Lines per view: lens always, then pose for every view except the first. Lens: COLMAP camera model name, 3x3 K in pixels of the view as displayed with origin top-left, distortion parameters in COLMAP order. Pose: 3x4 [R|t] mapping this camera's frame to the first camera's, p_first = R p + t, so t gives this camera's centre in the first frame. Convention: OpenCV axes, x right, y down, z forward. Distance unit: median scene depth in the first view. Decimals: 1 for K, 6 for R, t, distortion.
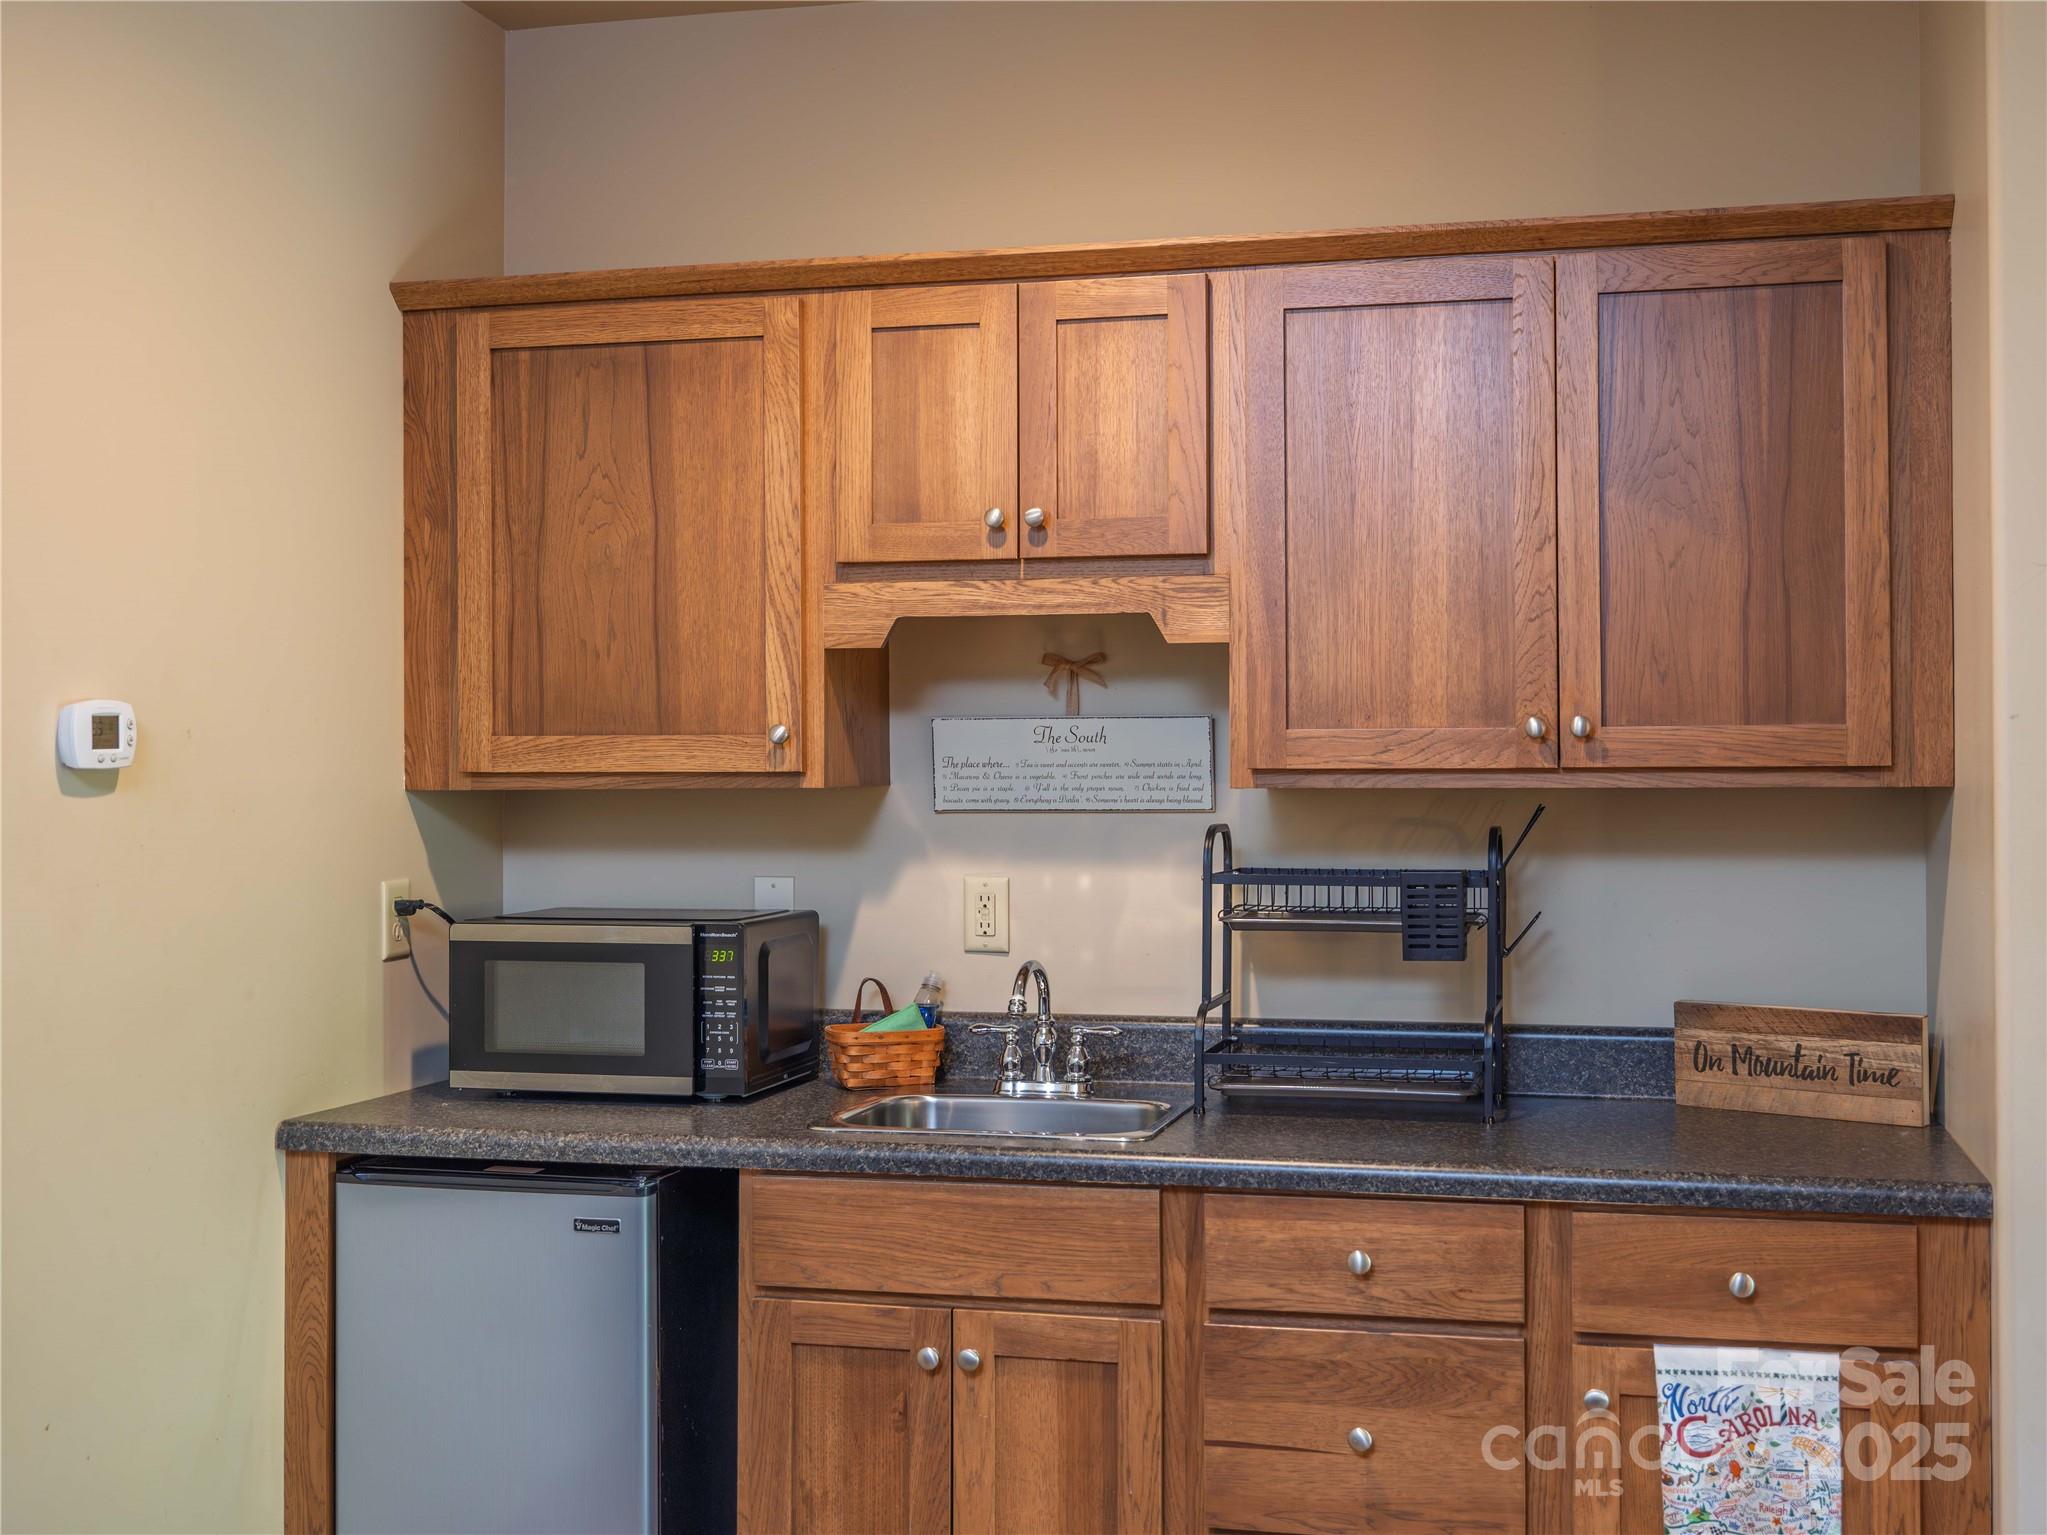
lens RADIAL K [[1980.4, 0, 1025.9], [0, 1980.4, 711.7], [0, 0, 1]] dist [-0.001564, 0.003340]
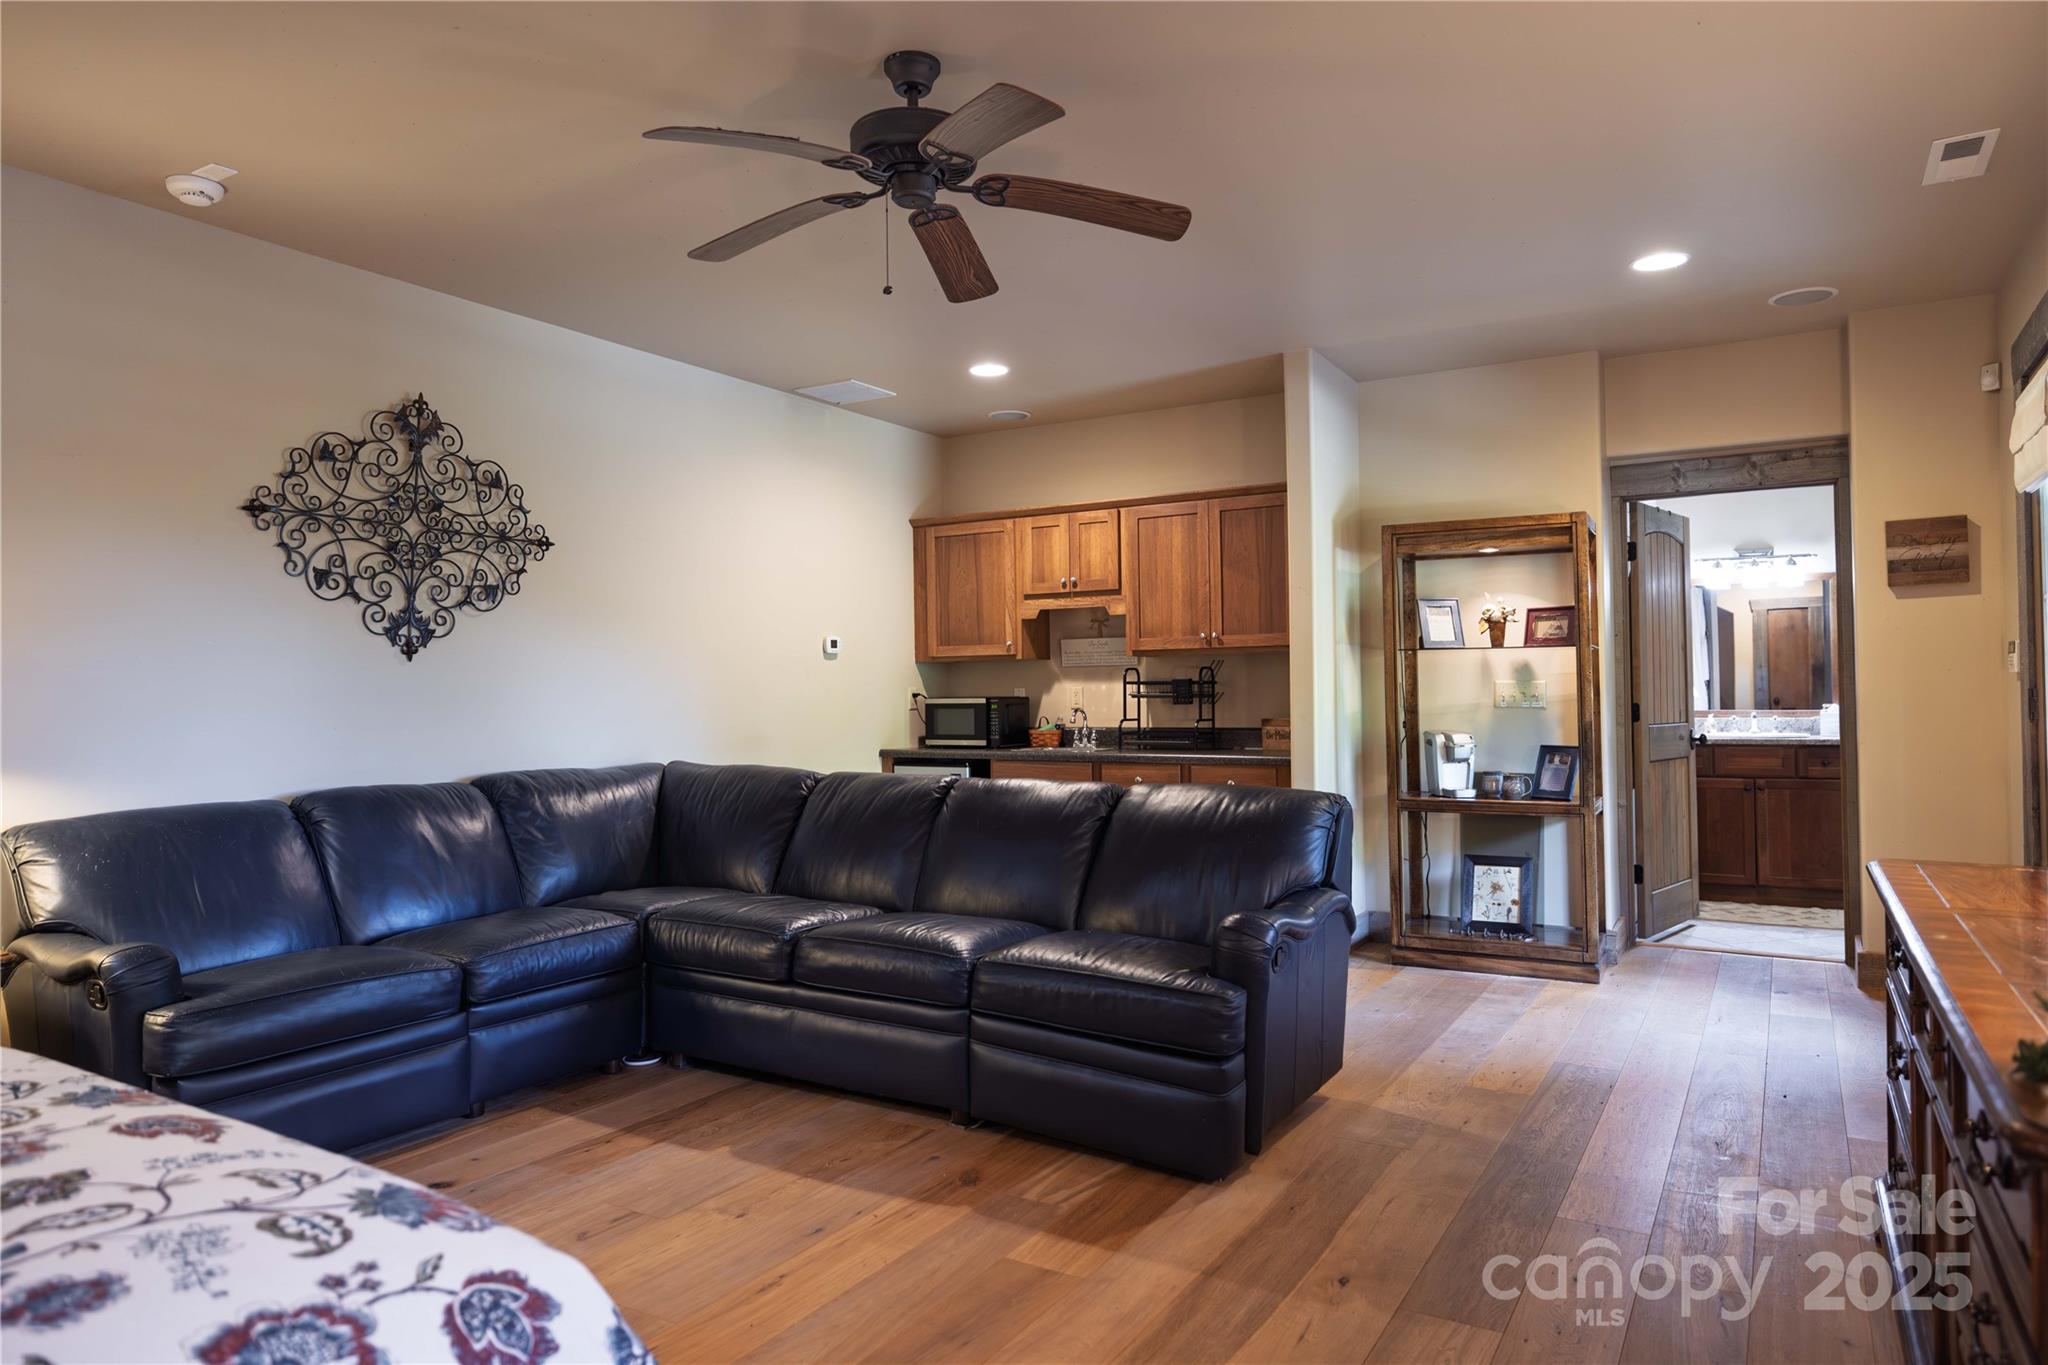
lens RADIAL K [[1257.8, 0, 1024.0], [0, 1257.8, 682.5], [0, 0, 1]] dist [0.002330, 0.000372]
pose [[0.944323, -0.011231, -0.328829, 0.639021], [0.016153, 0.999795, 0.012240, 0.053169], [0.328624, -0.016870, 0.944310, -1.113978]]
